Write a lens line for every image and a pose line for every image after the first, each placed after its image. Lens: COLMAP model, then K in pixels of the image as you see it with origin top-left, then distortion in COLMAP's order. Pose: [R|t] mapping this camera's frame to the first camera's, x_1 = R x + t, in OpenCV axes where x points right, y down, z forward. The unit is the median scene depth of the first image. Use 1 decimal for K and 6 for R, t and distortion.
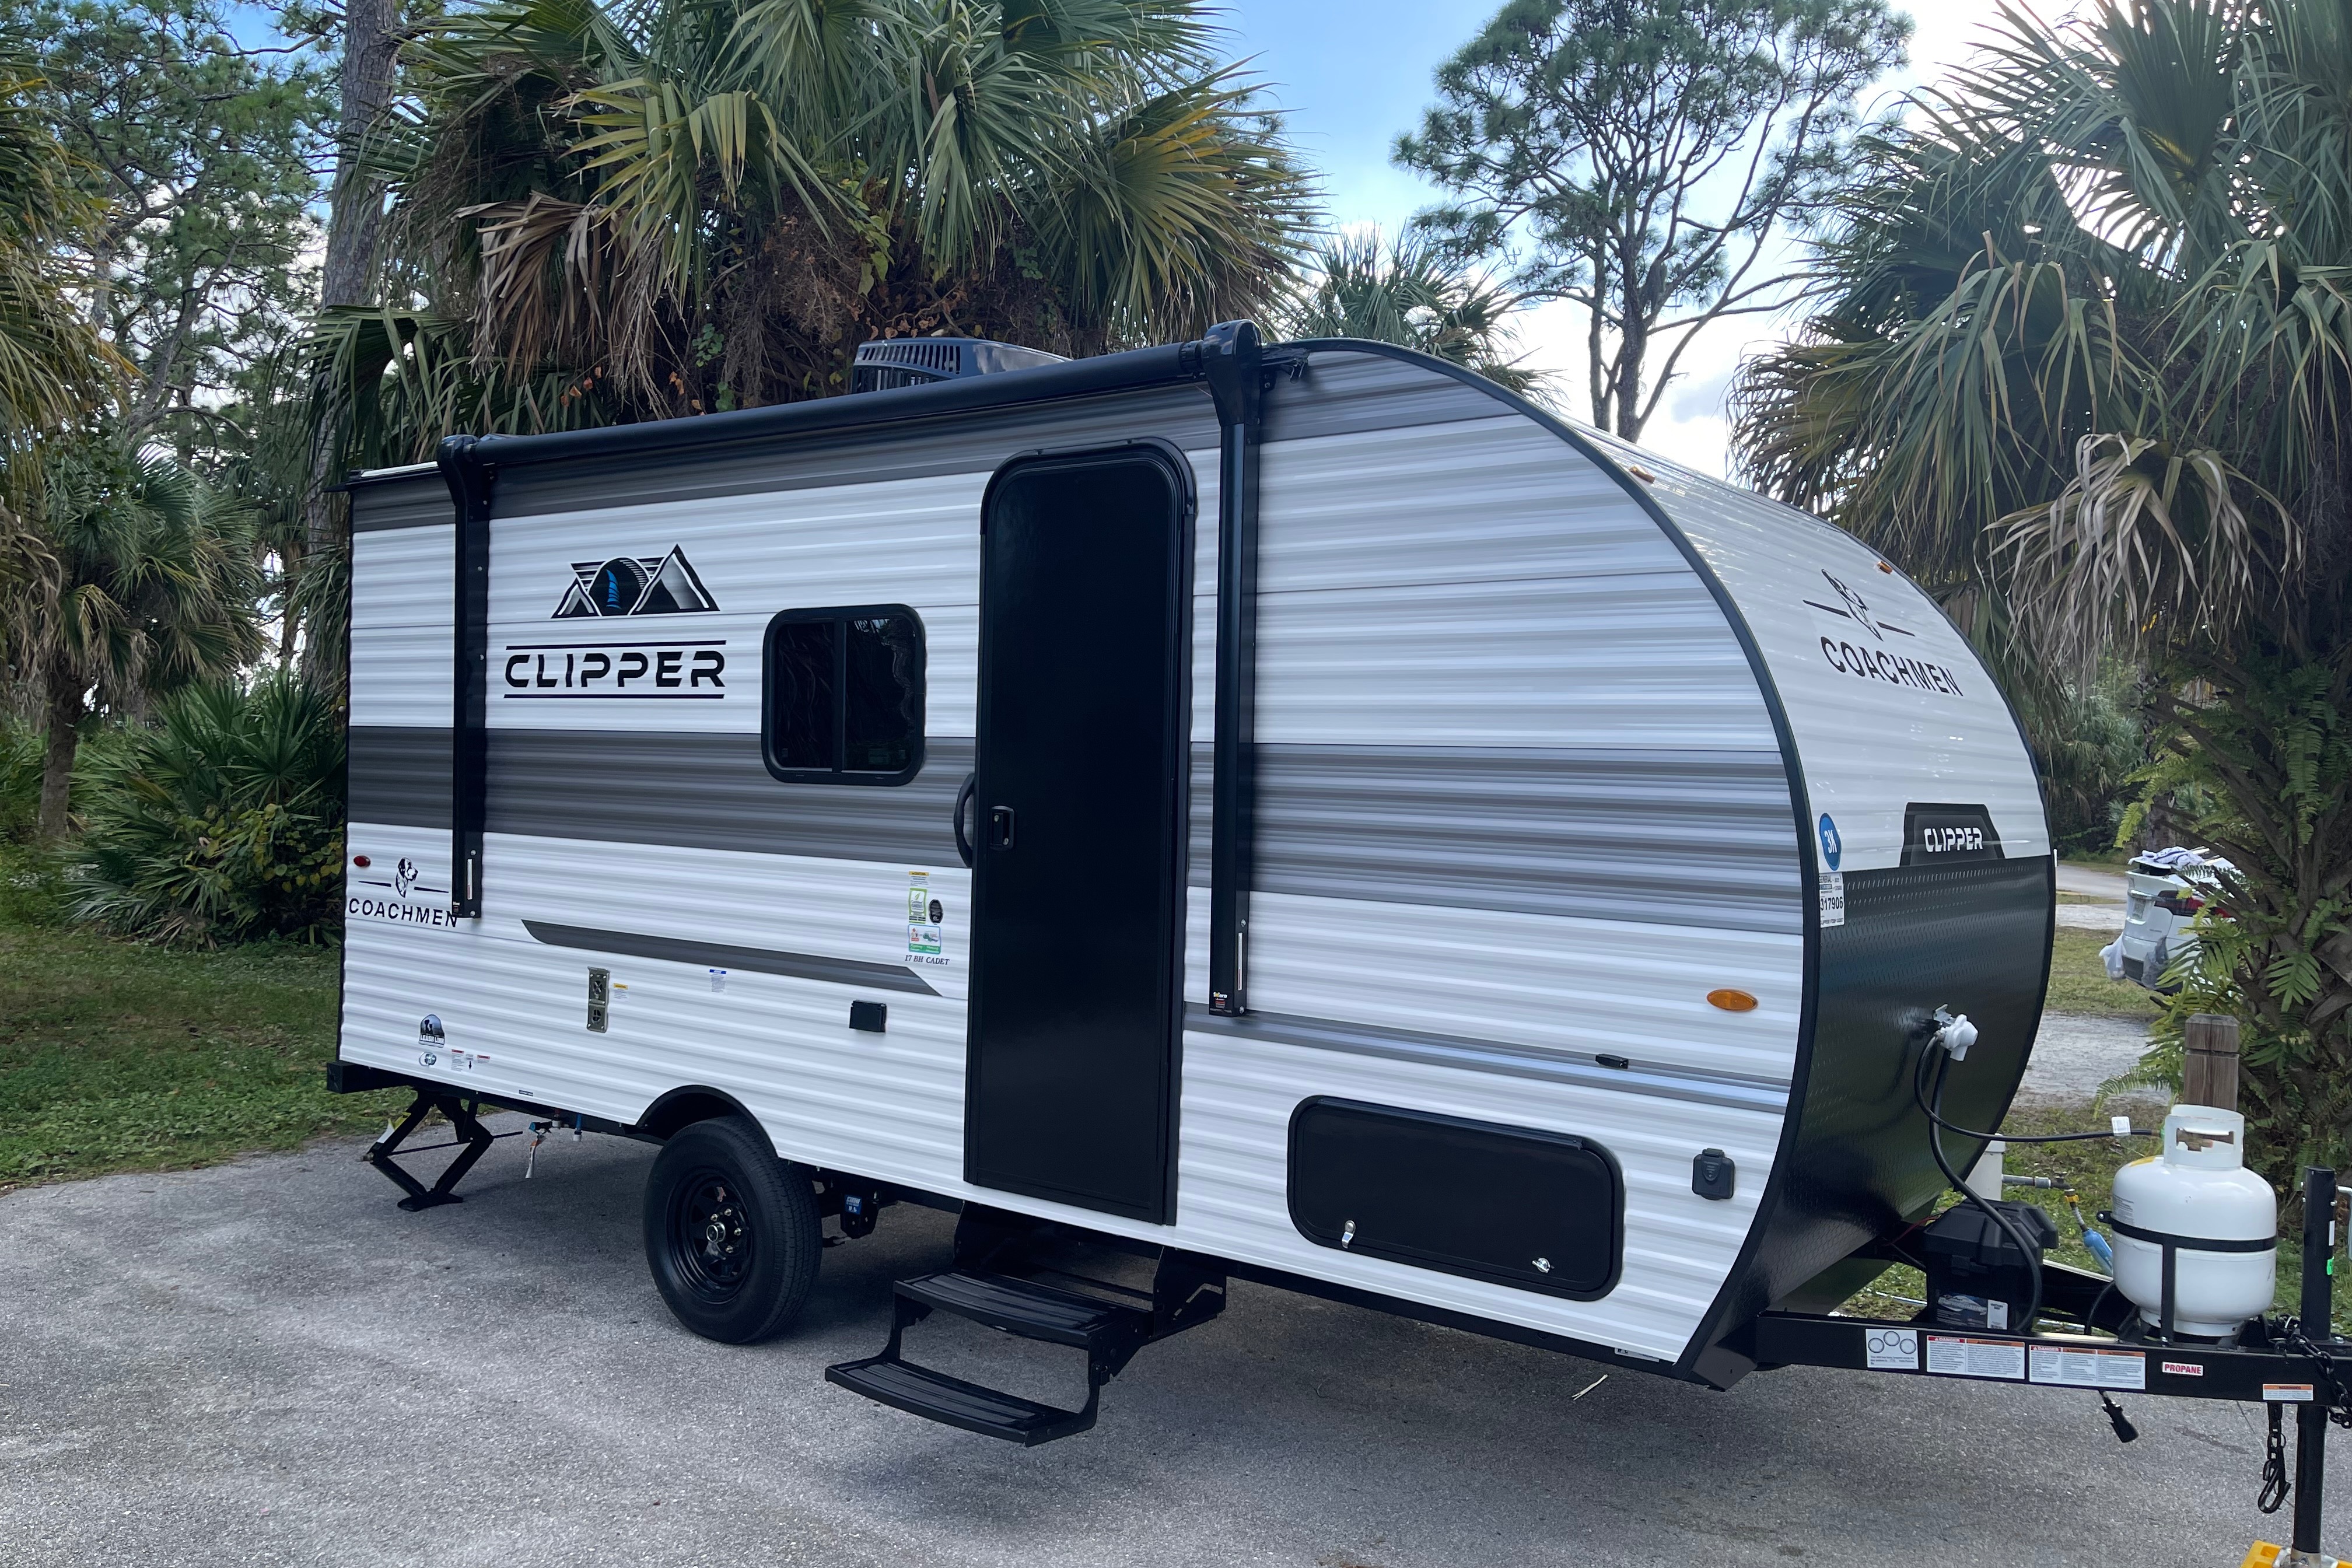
lens RADIAL K [[1786.9, 0, 1176.0], [0, 1786.9, 784.0], [0, 0, 1]] dist [0.059794, -0.074248]
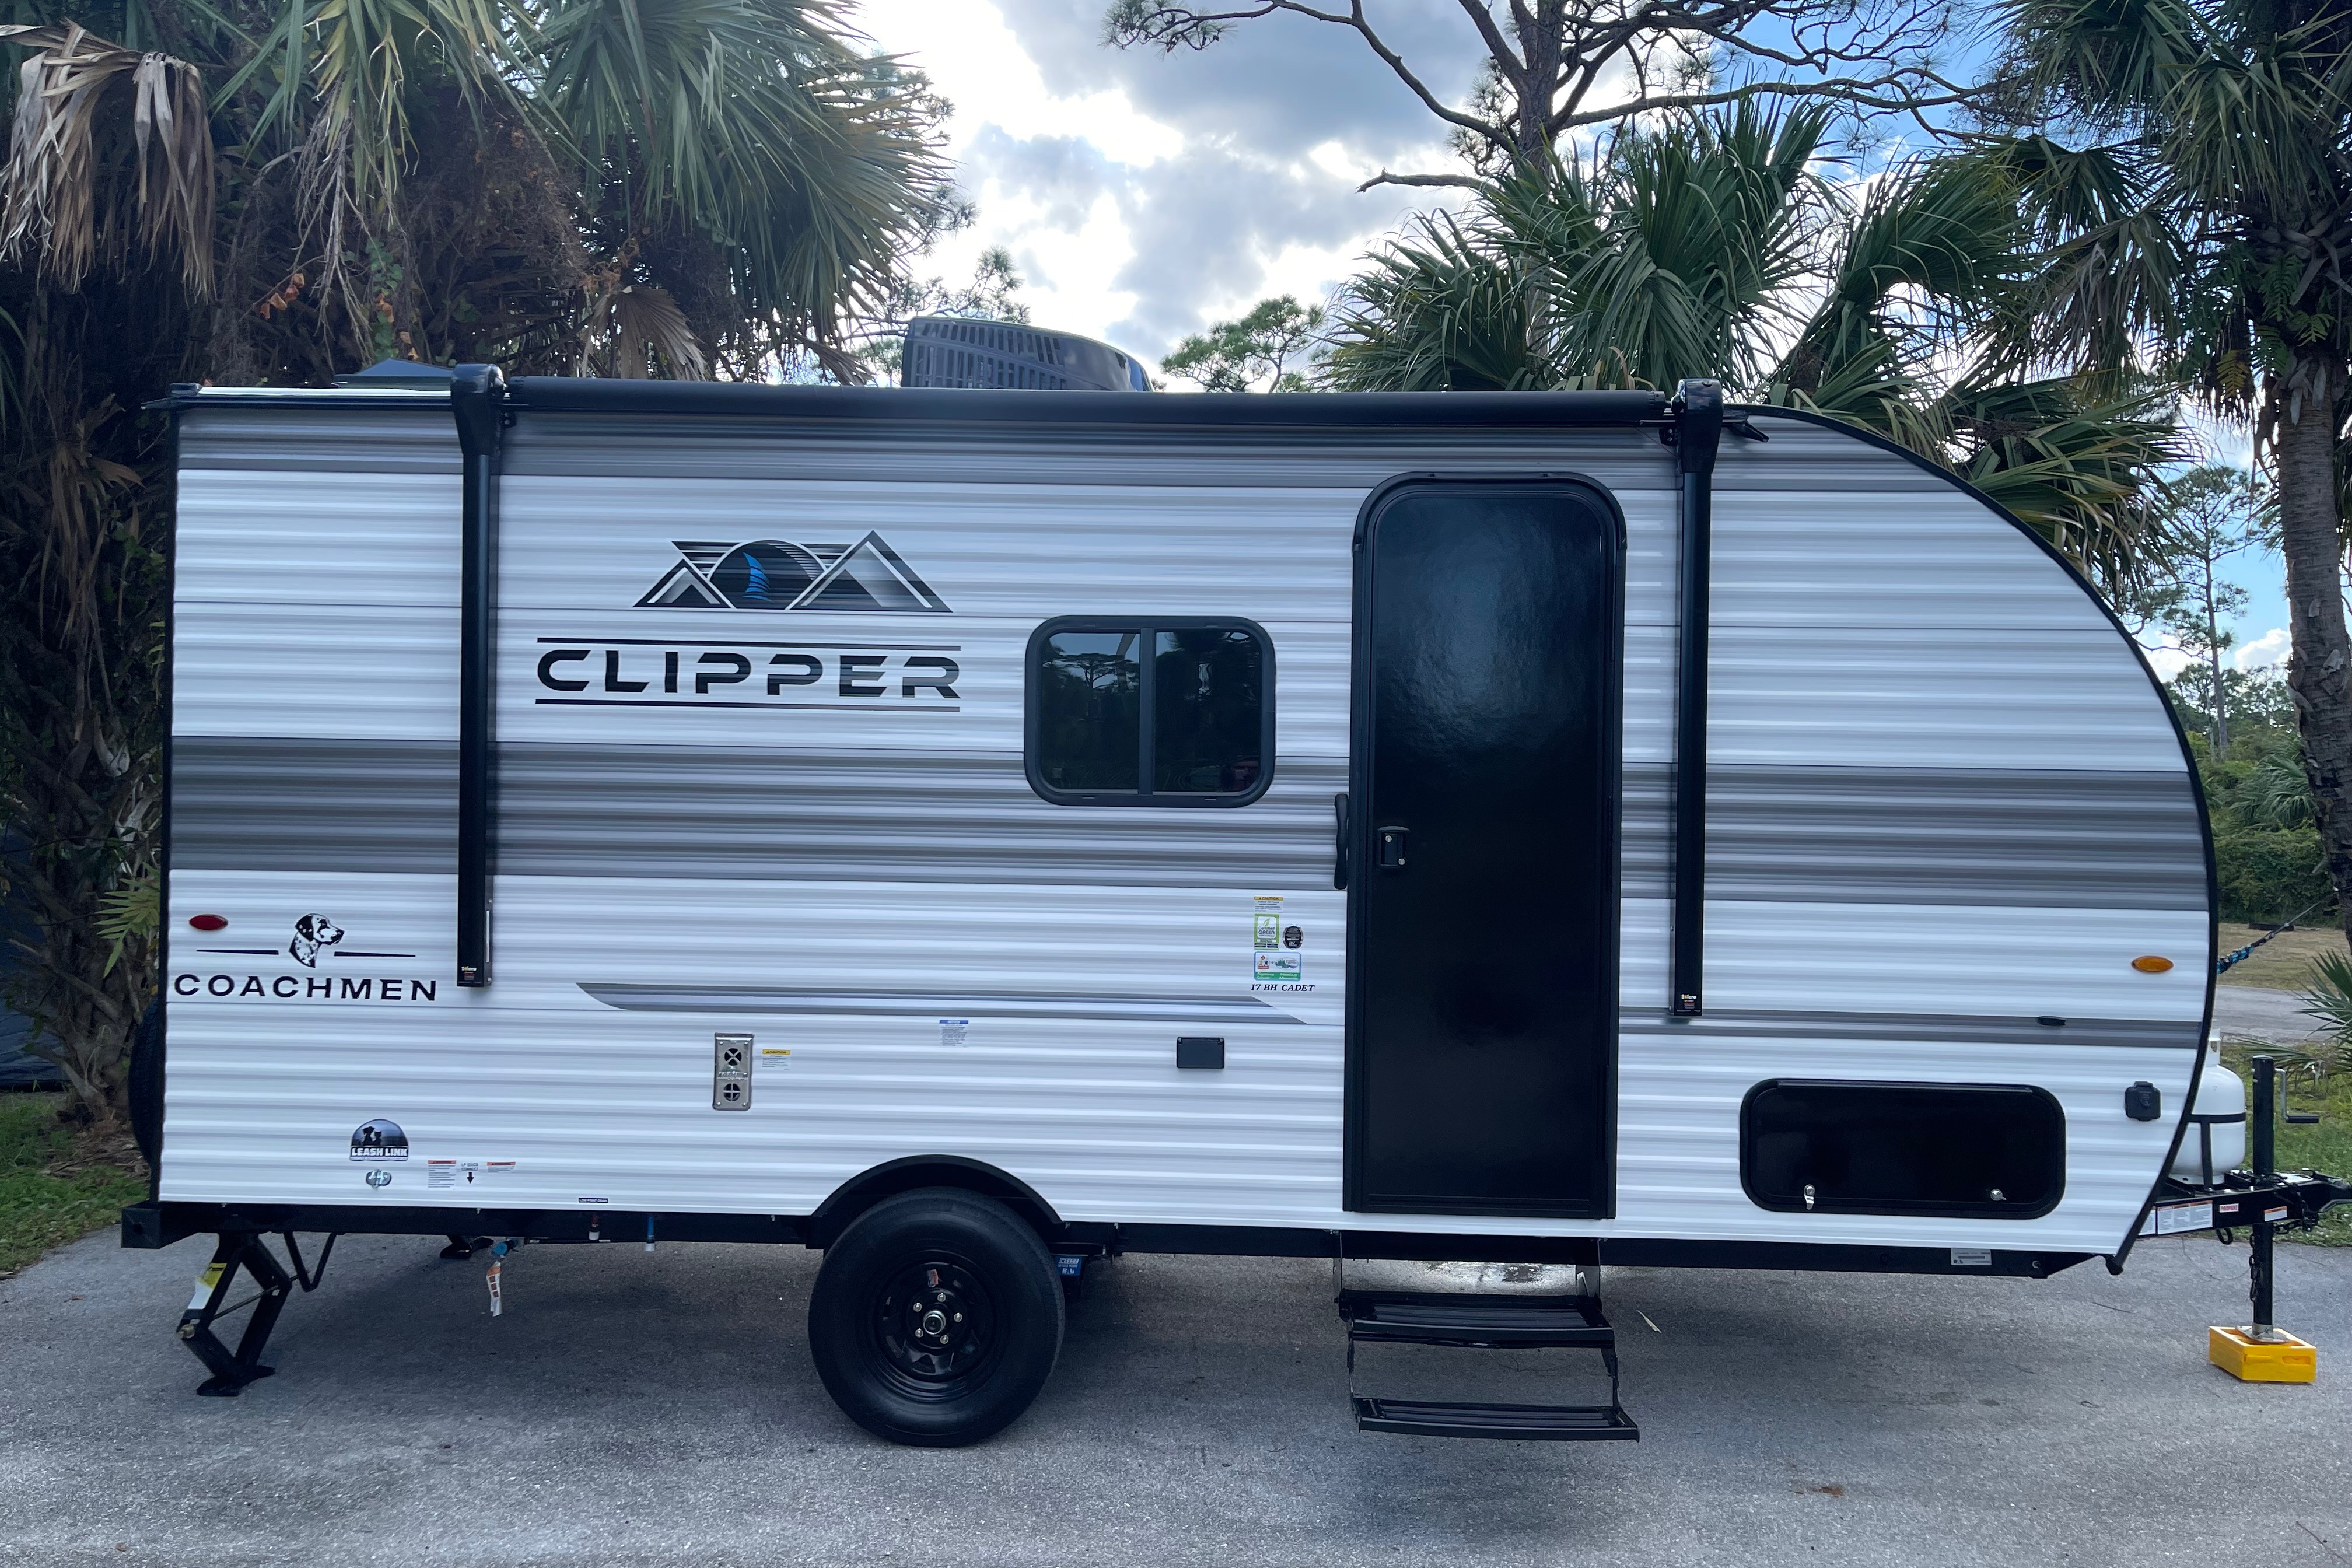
lens RADIAL K [[1786.9, 0, 1176.0], [0, 1786.9, 784.0], [0, 0, 1]] dist [0.059794, -0.074248]
pose [[0.822613, -0.005975, 0.568570, -0.727506], [0.009967, 0.999943, -0.003912, -0.008295], [-0.568514, 0.008885, 0.822625, 0.238541]]
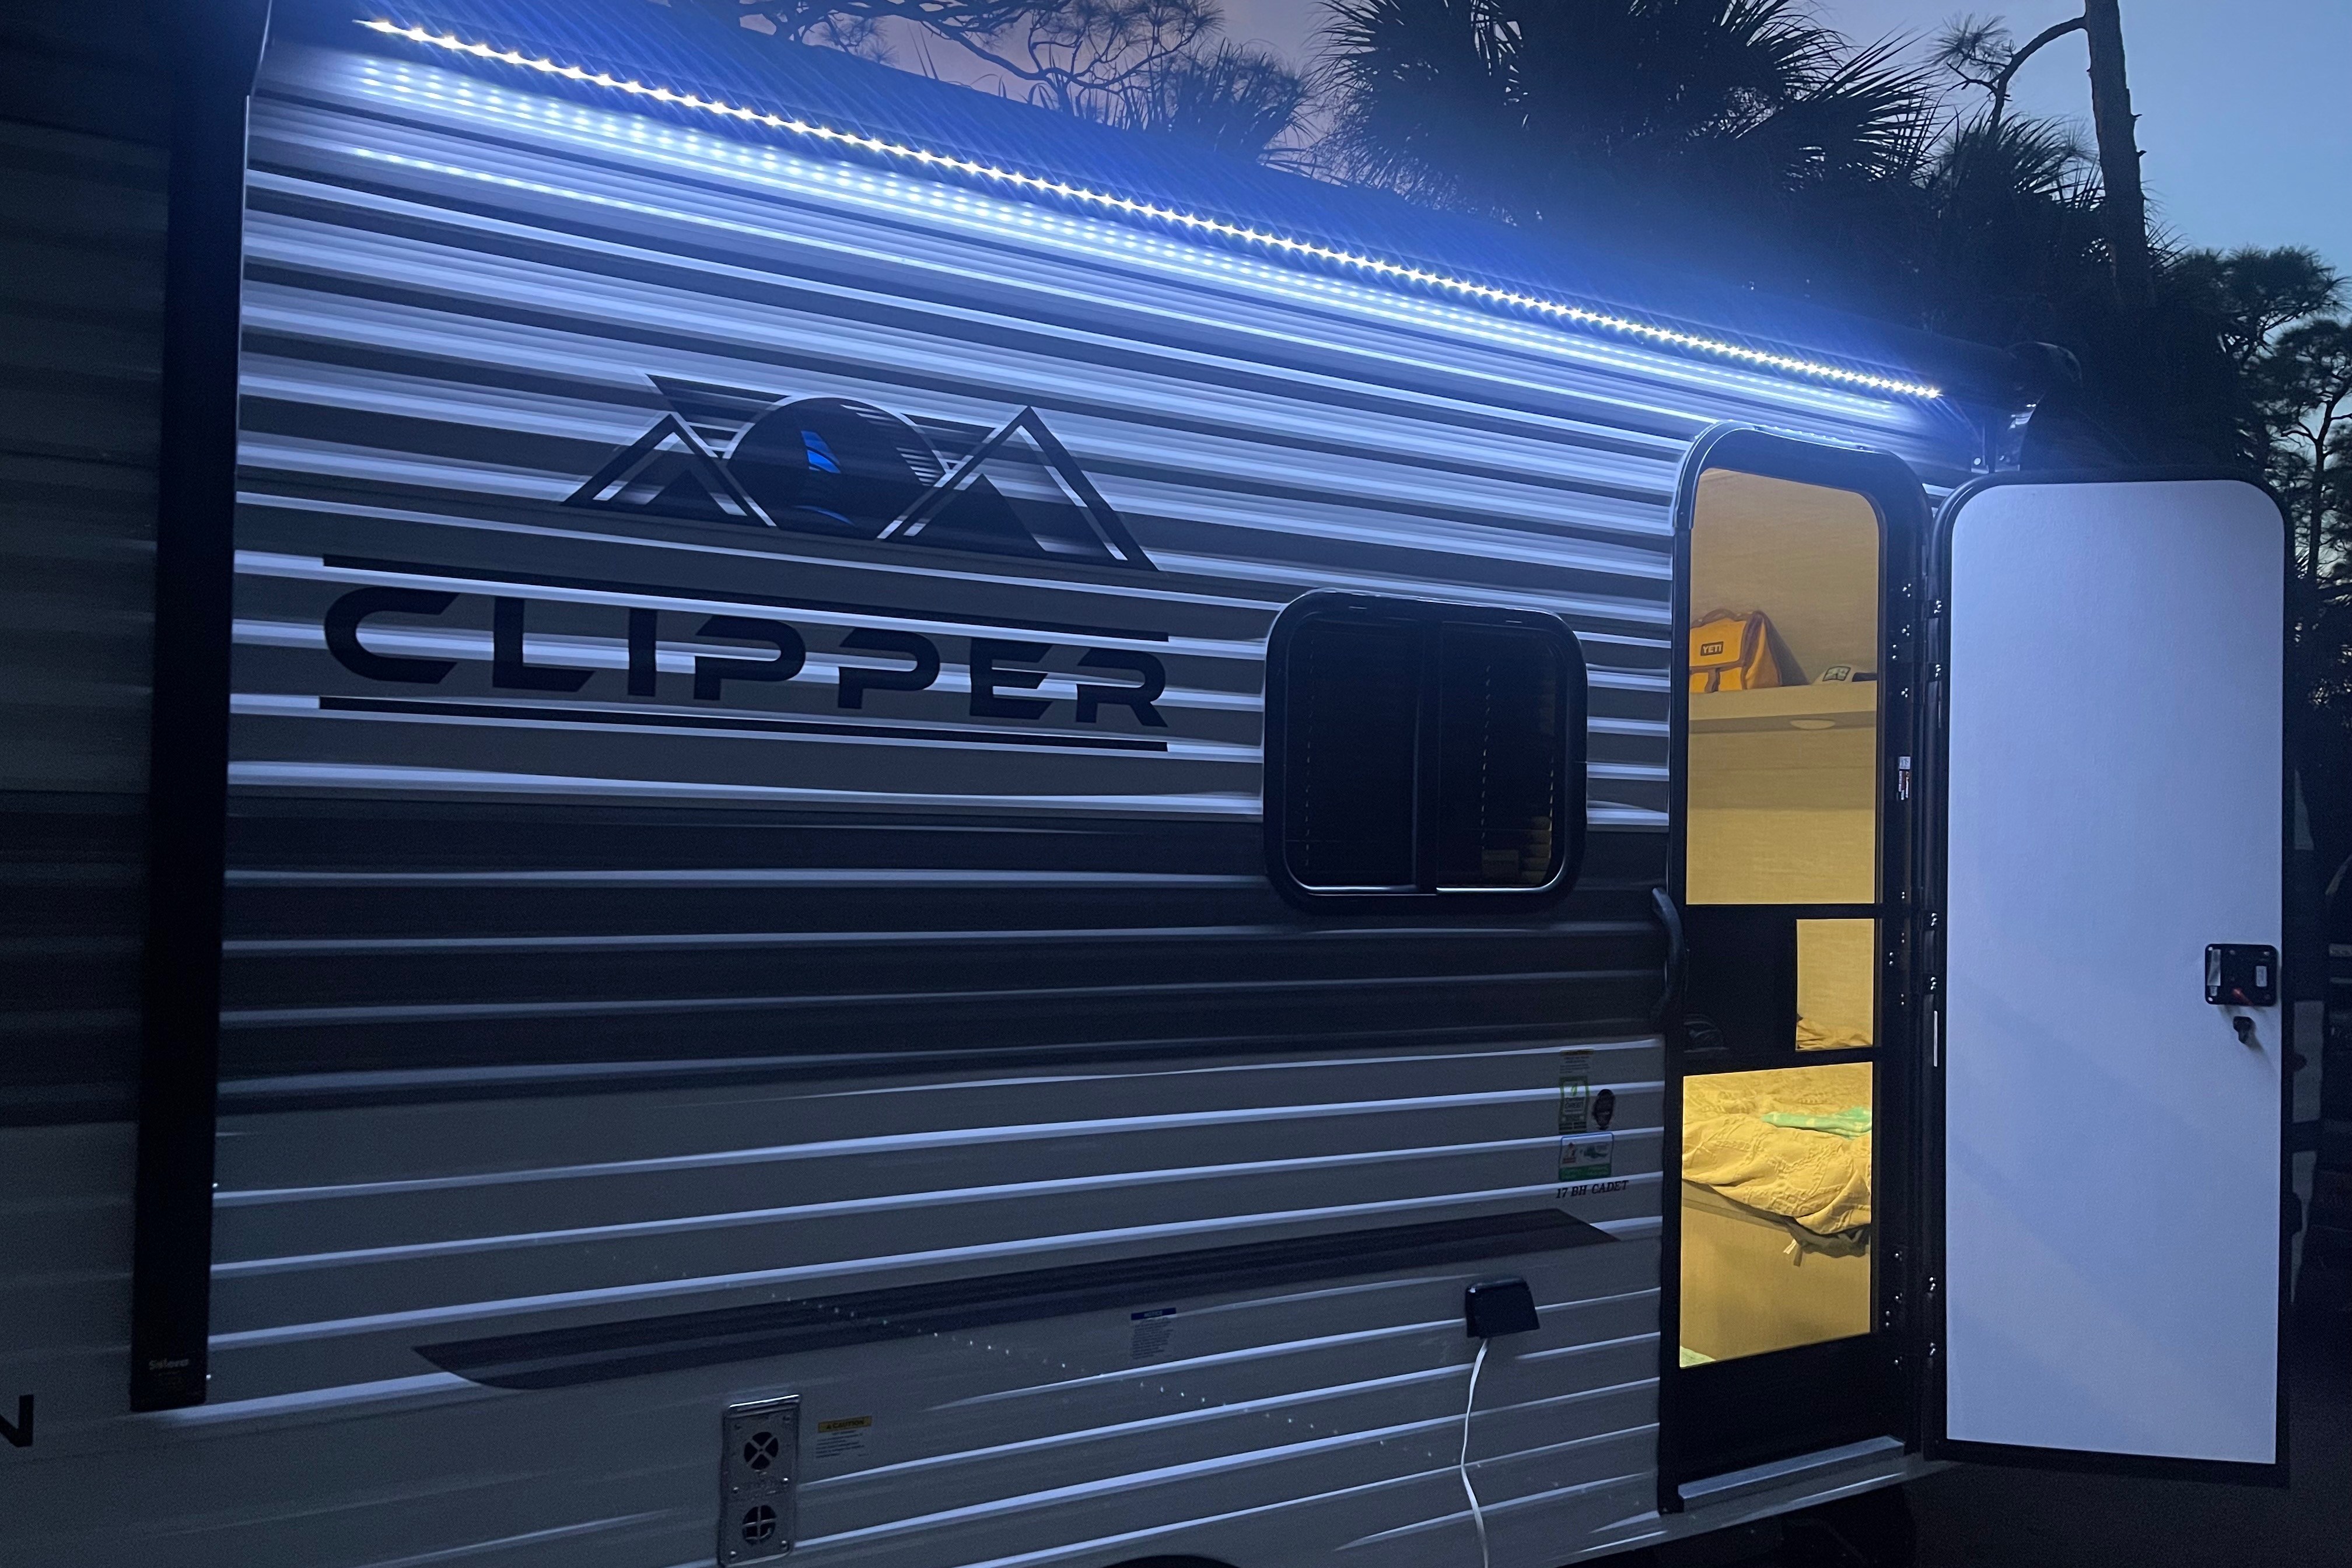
lens RADIAL K [[1786.9, 0, 1176.0], [0, 1786.9, 784.0], [0, 0, 1]] dist [0.059794, -0.074248]
pose [[0.381399, 0.009254, 0.924364, -0.770892], [-0.000283, 0.999951, -0.009894, -0.037088], [-0.924411, 0.003511, 0.381383, 0.888341]]
